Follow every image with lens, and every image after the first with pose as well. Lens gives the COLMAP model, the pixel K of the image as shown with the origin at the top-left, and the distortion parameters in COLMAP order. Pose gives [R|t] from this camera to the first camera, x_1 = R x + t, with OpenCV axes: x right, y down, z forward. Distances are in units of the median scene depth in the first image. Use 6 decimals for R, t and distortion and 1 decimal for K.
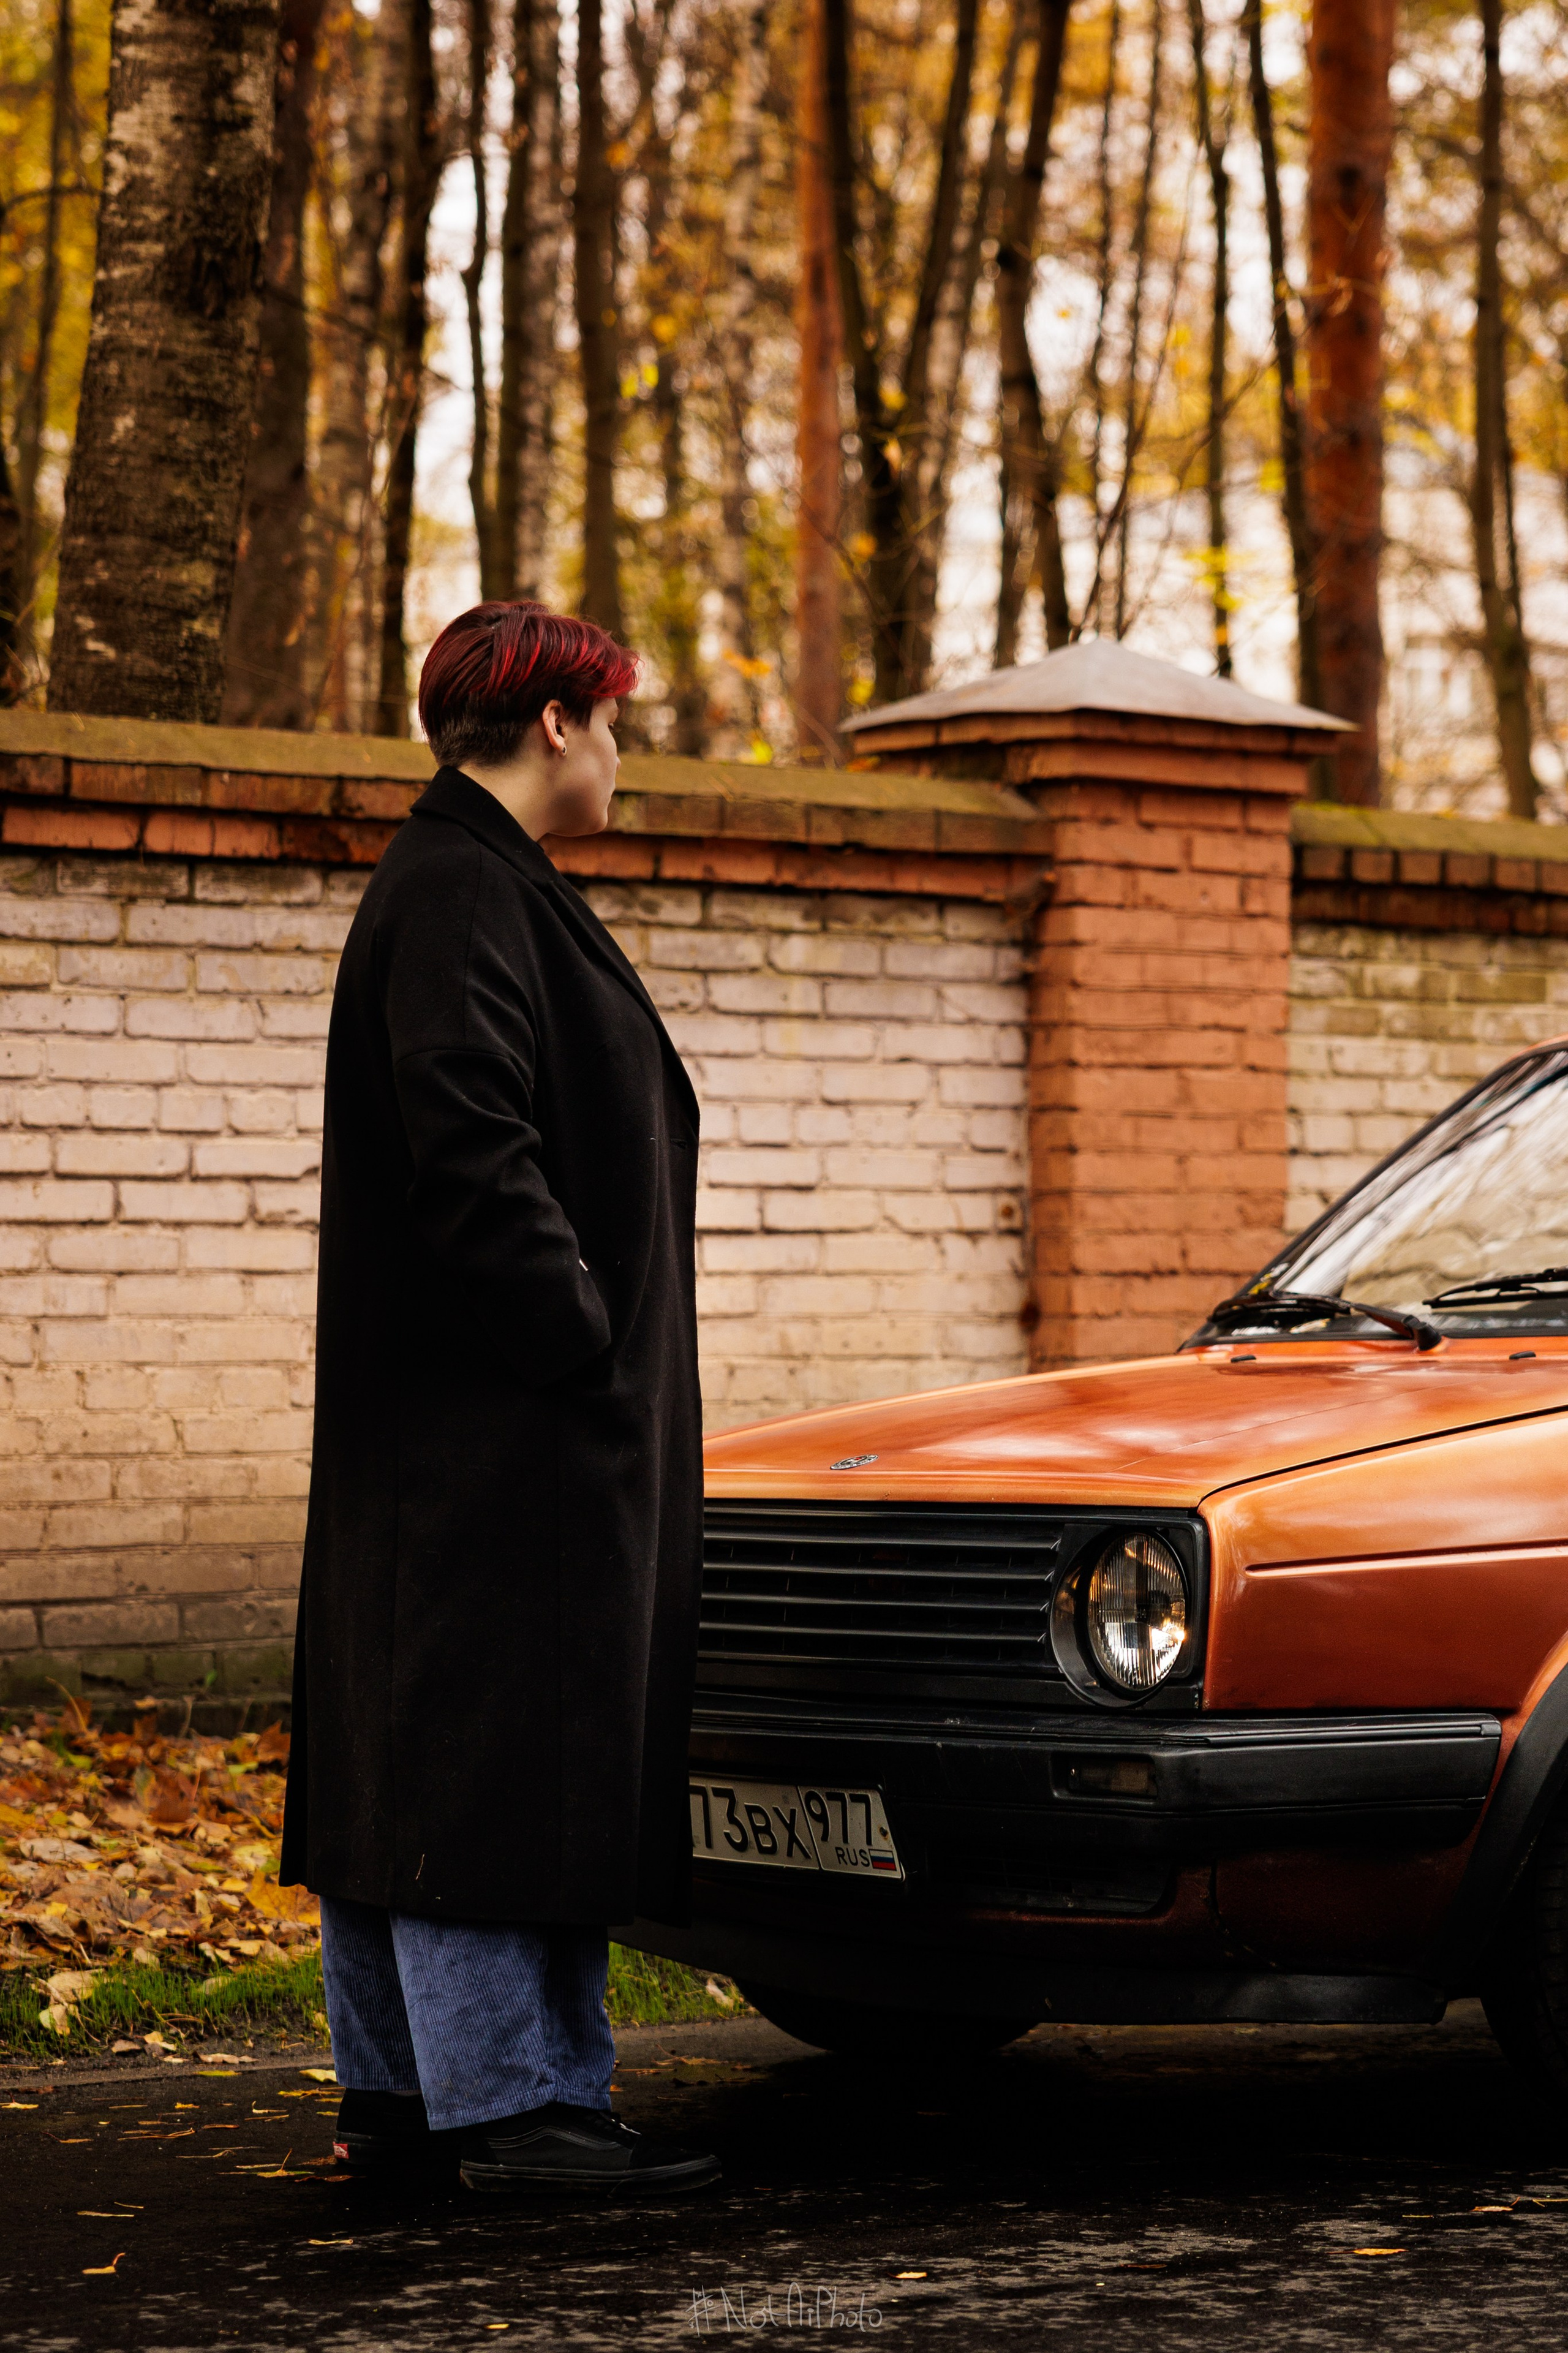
lens RADIAL K [[6369.0, 0, 921.9], [0, 6369.0, 1179.3], [0, 0, 1]] dist [0.063577, 0.022786]
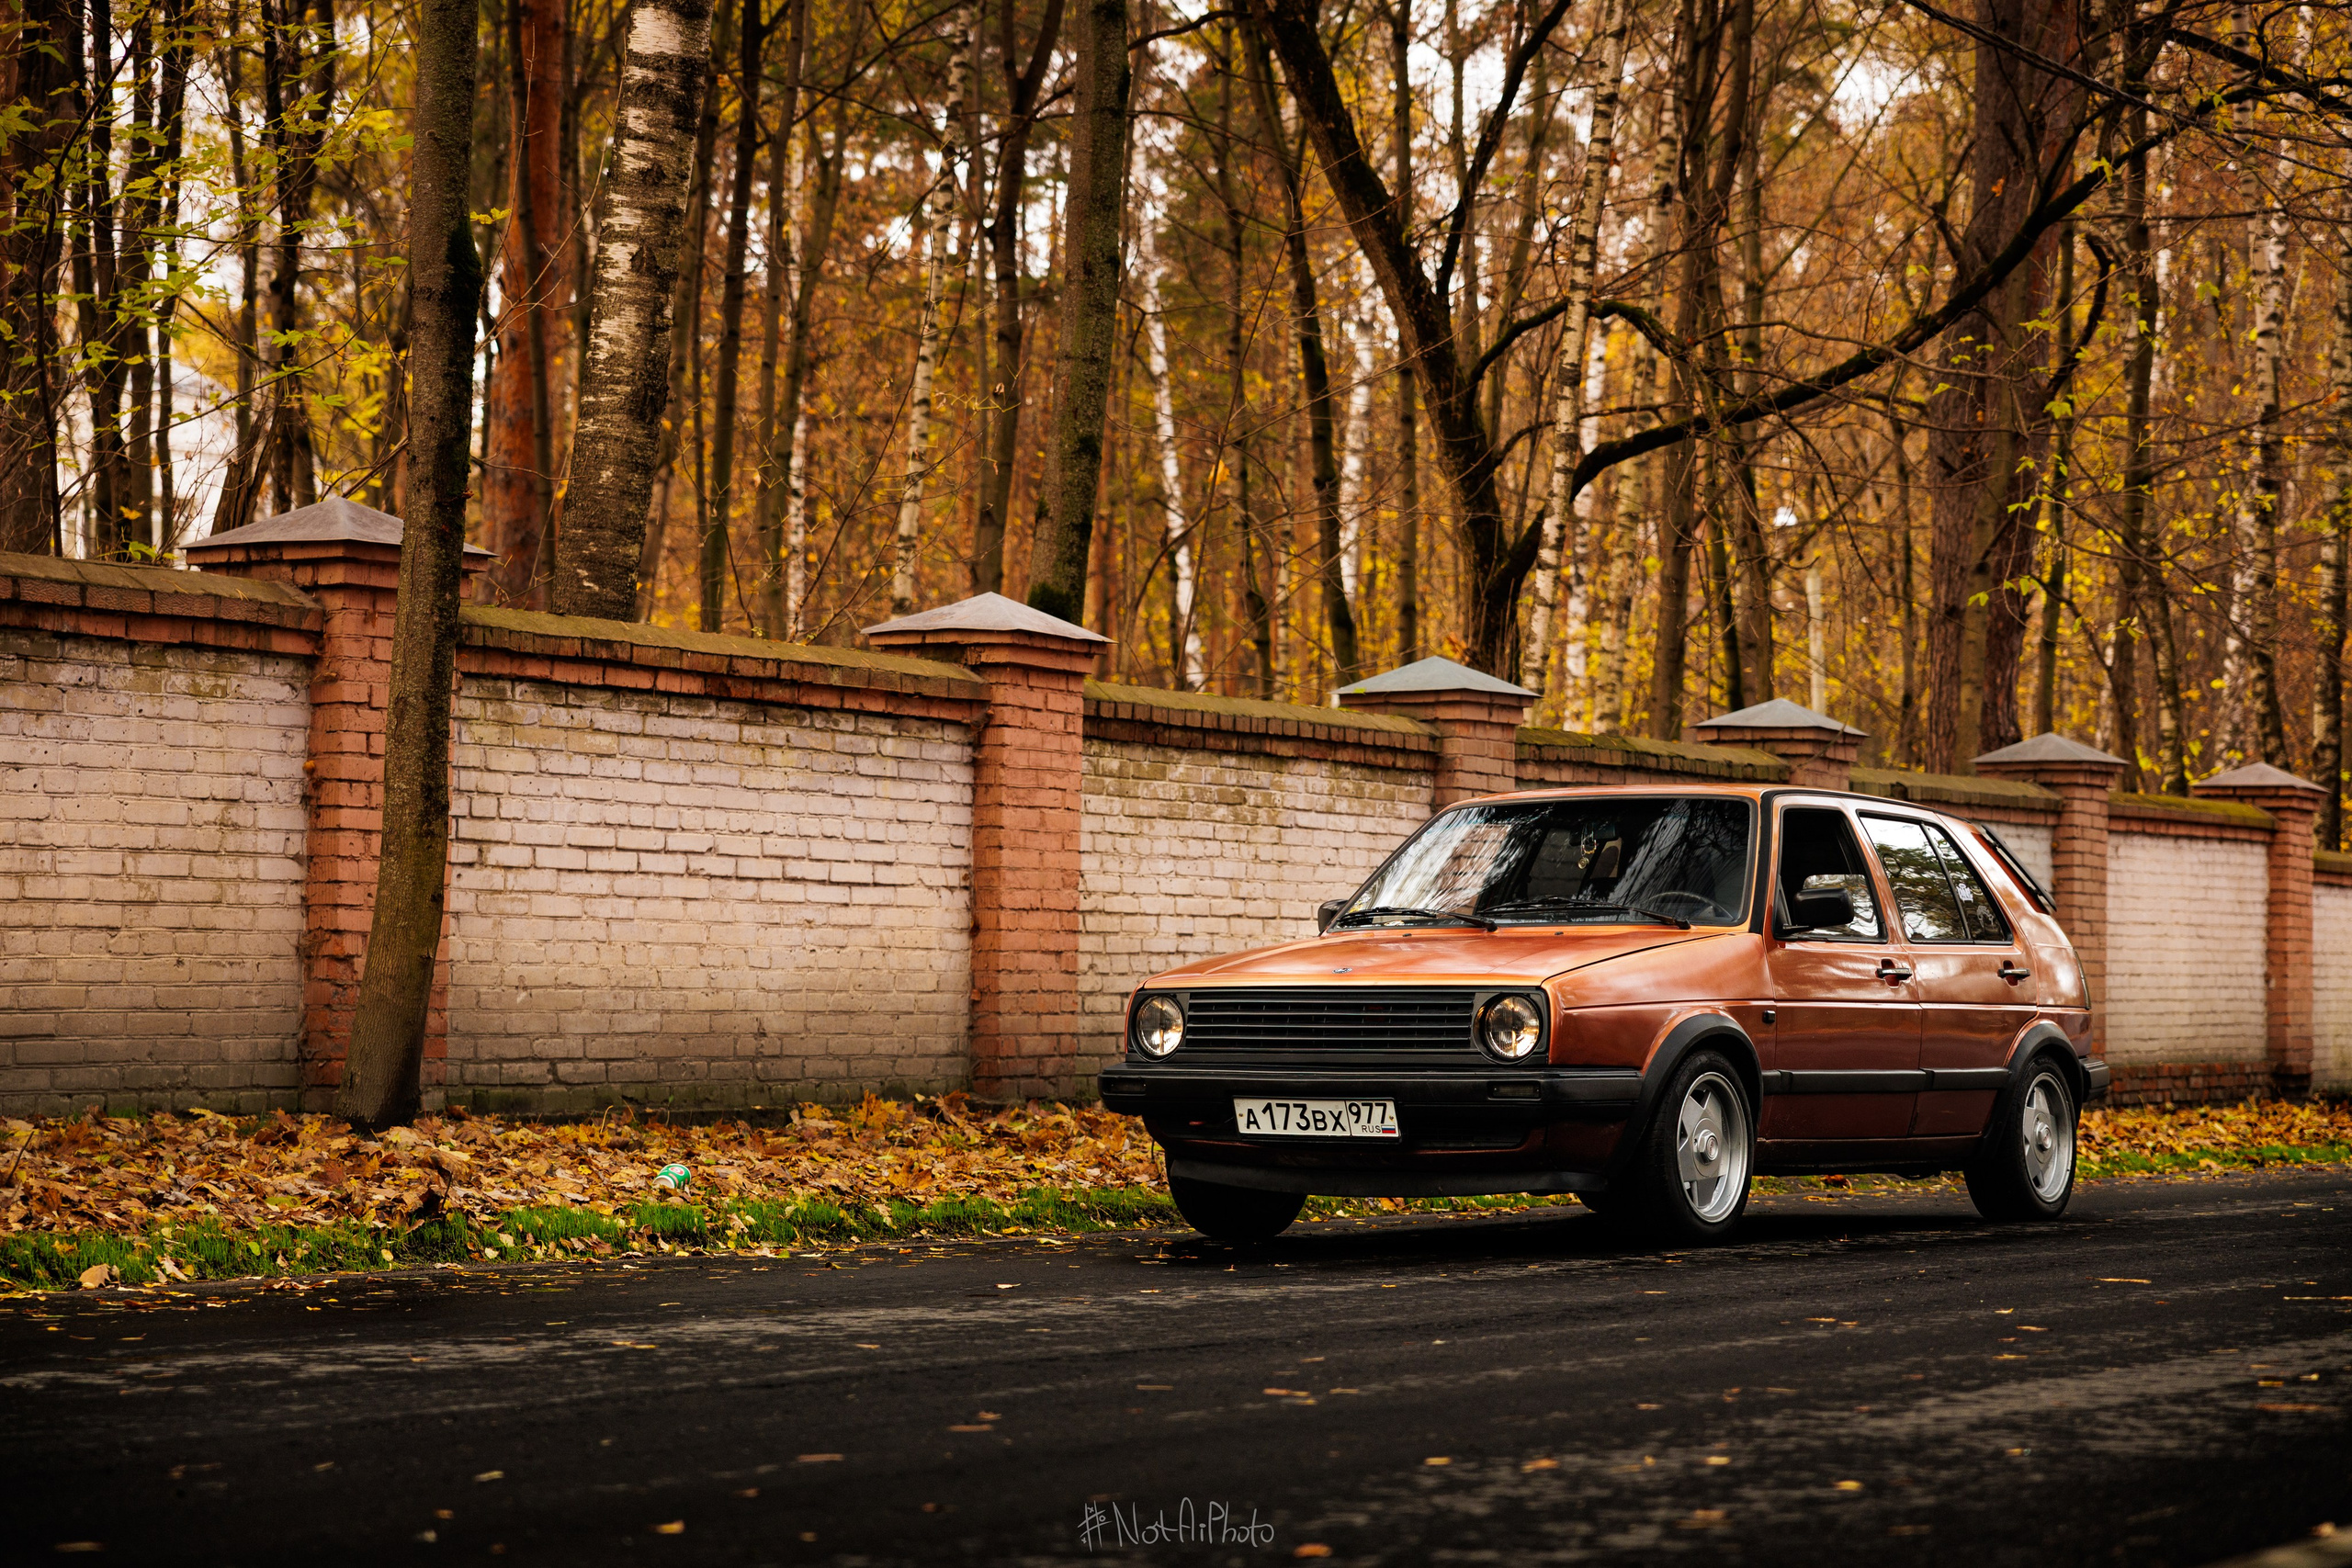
lens RADIAL K [[4593.8, 0, 1176.0], [0, 4593.8, 784.0], [0, 0, 1]] dist [-0.019099, -0.079400]
pose [[0.942861, 0.024813, 0.332260, -0.433183], [-0.016748, 0.999492, -0.027117, 0.014708], [-0.332764, 0.020003, 0.942798, -0.415326]]
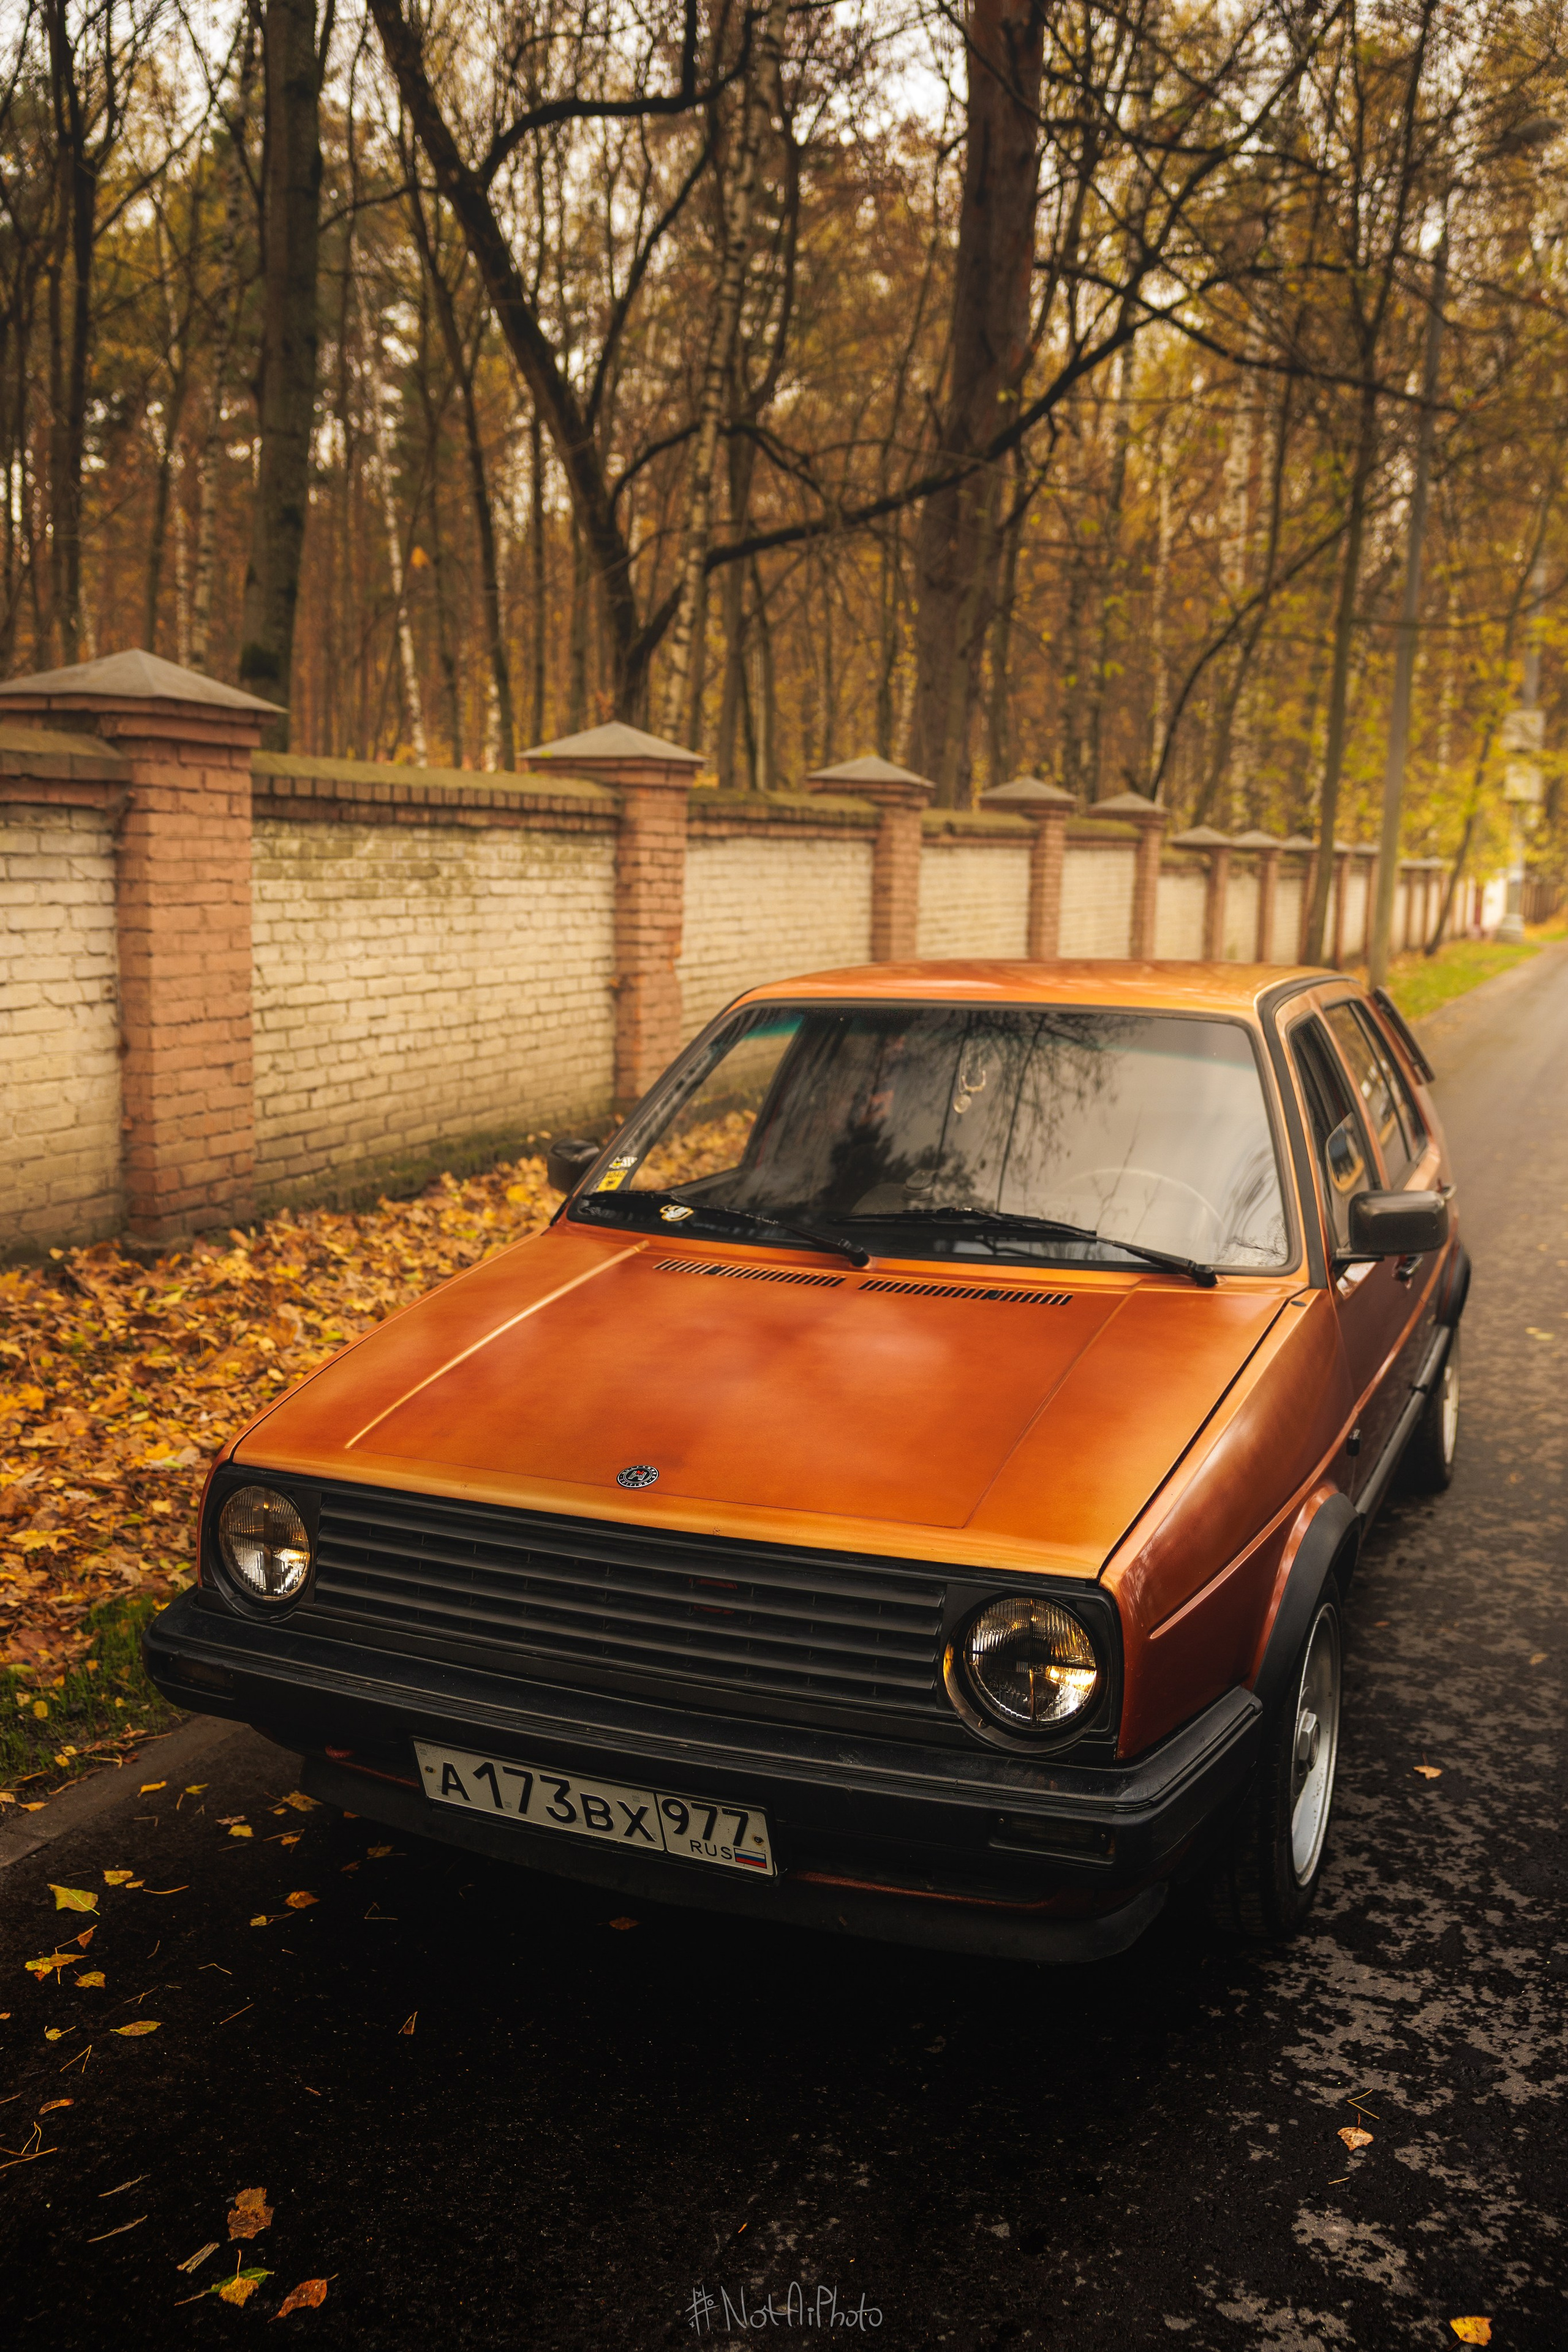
lens RADIAL K [[2071.3, 0, 817.6], [0, 2071.3, 1172.1], [0, 0, 1]] dist [-0.014680, 0.001971]
pose [[0.862221, -0.056784, 0.503339, -0.113058], [-0.033466, 0.985139, 0.168465, -0.050227], [-0.505425, -0.162099, 0.847508, 0.446358]]
